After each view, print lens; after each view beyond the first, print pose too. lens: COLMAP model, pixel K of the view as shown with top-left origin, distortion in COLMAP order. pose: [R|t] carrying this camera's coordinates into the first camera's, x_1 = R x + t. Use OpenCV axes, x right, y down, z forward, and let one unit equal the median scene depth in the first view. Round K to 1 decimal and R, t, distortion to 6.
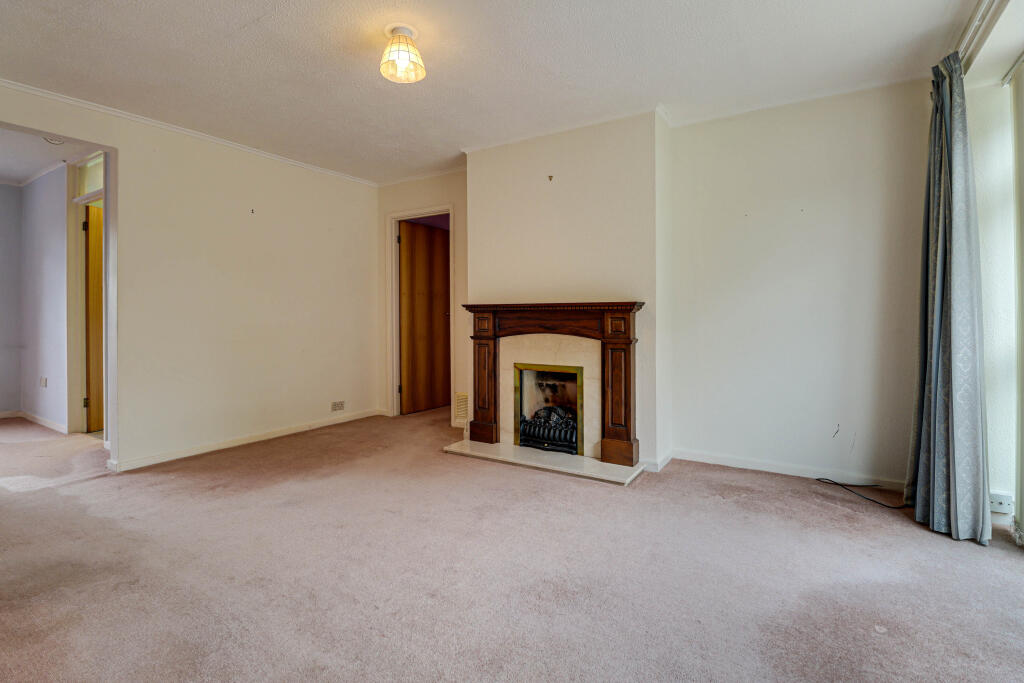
lens RADIAL K [[491.1, 0, 499.9], [0, 491.1, 316.5], [0, 0, 1]] dist [0.000394, -0.000640]
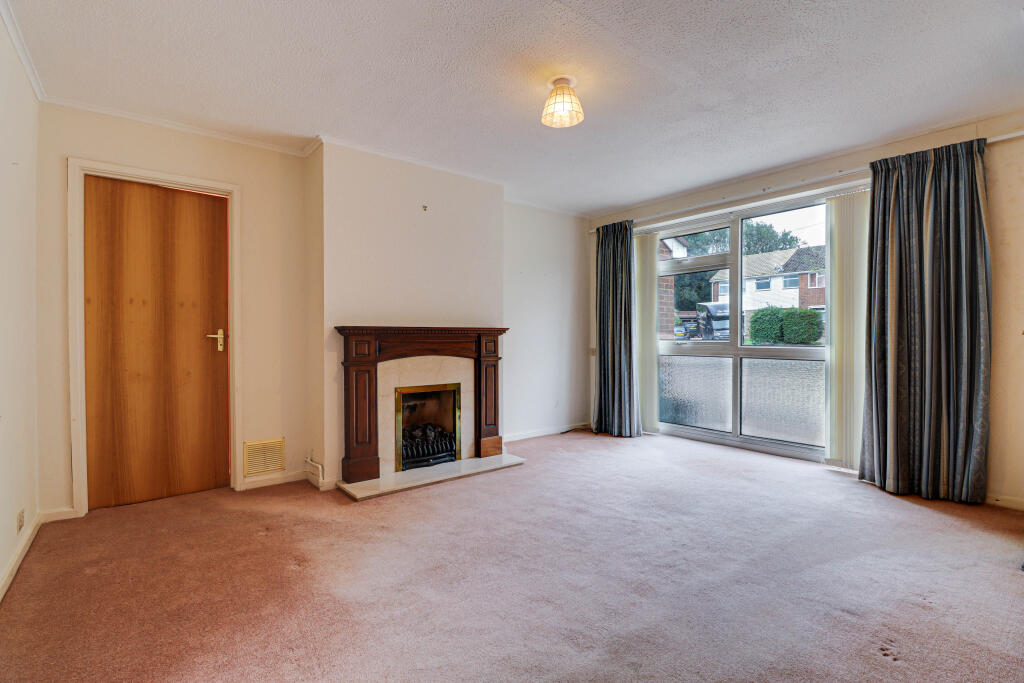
lens RADIAL K [[491.1, 0, 511.6], [0, 491.1, 336.4], [0, 0, 1]] dist [0.000394, -0.000640]
pose [[0.316533, 0.001904, 0.948580, -0.886746], [0.001492, 0.999996, -0.002505, -0.004312], [-0.948580, 0.002208, 0.316529, 0.512051]]
